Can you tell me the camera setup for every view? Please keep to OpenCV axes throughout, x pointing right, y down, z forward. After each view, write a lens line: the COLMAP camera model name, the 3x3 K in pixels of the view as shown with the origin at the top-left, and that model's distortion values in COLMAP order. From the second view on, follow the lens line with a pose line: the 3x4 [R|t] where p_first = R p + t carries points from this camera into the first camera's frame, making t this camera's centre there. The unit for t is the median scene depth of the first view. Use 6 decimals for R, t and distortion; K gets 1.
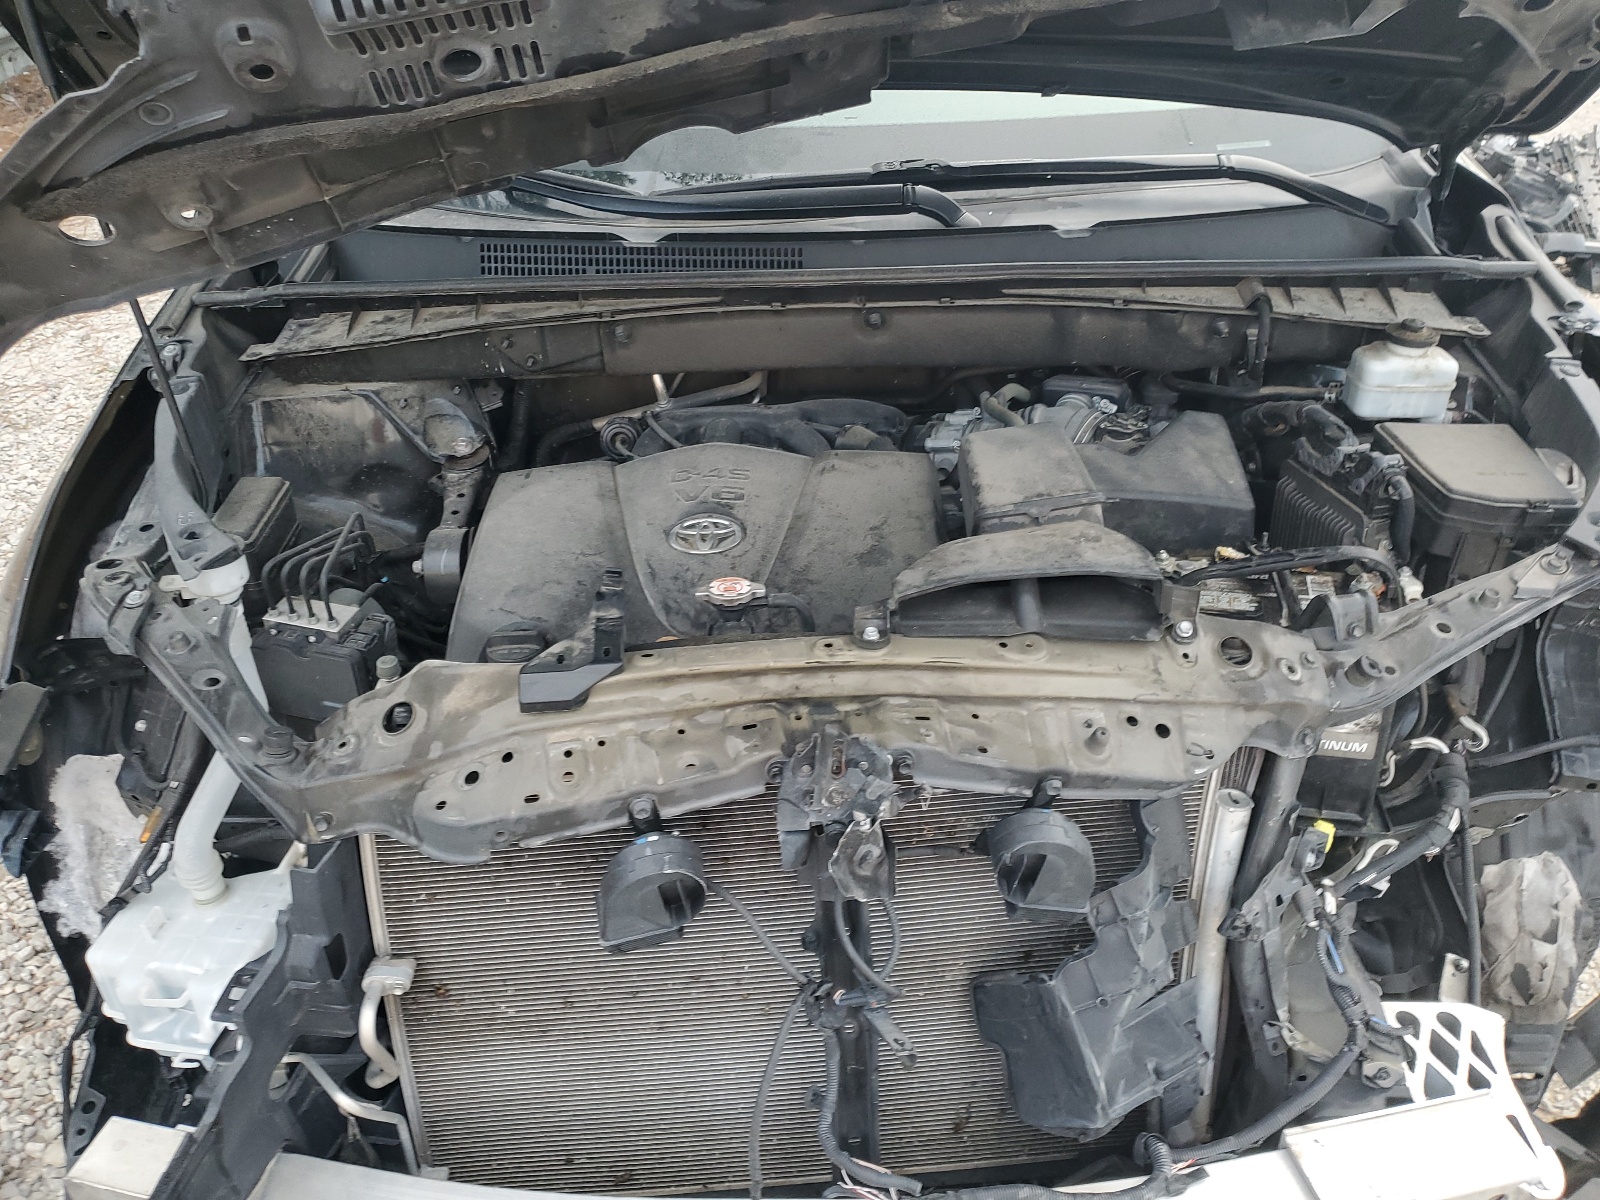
lens RADIAL K [[1250.5, 0, 822.3], [0, 1250.5, 599.2], [0, 0, 1]] dist [0.002536, -0.002332]
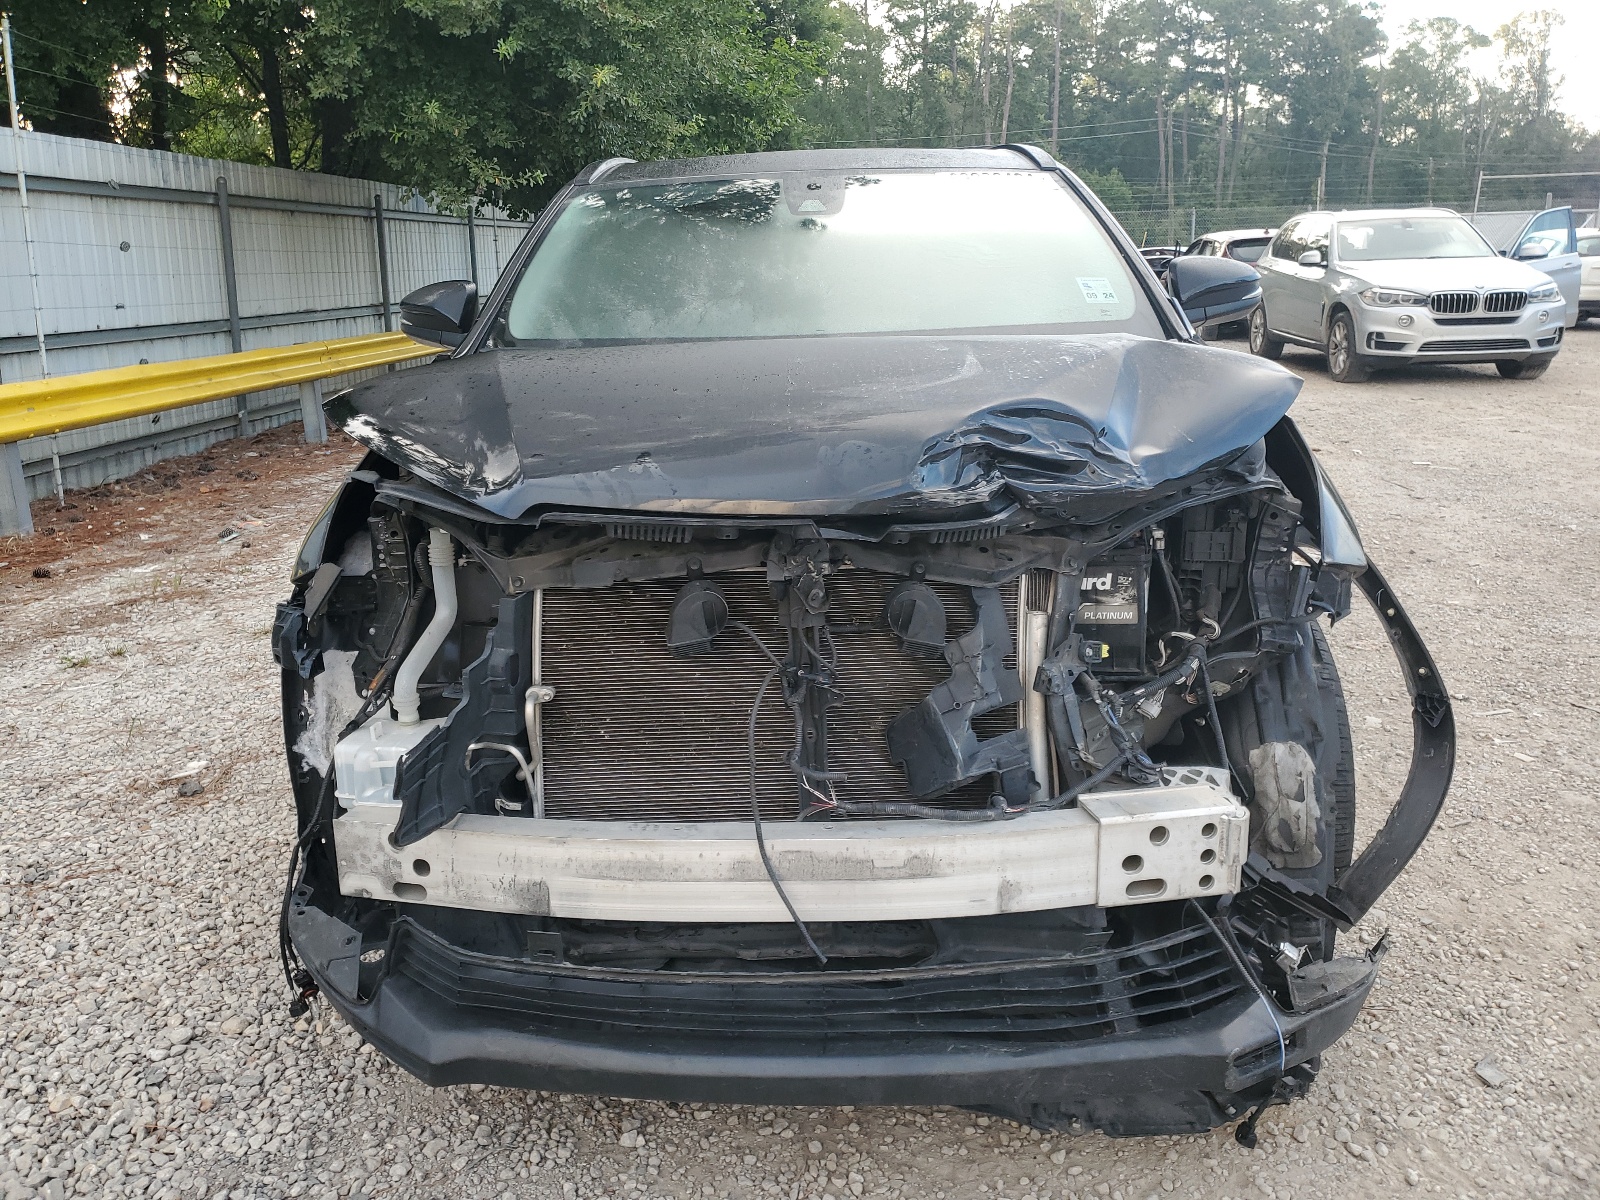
lens RADIAL K [[1231.5, 0, 800.0], [0, 1231.5, 600.0], [0, 0, 1]] dist [0.007528, -0.061858]
pose [[0.999782, -0.008949, -0.018864, 0.031187], [0.002474, 0.947902, -0.318552, 0.545914], [0.020732, 0.318436, 0.947718, -0.476304]]
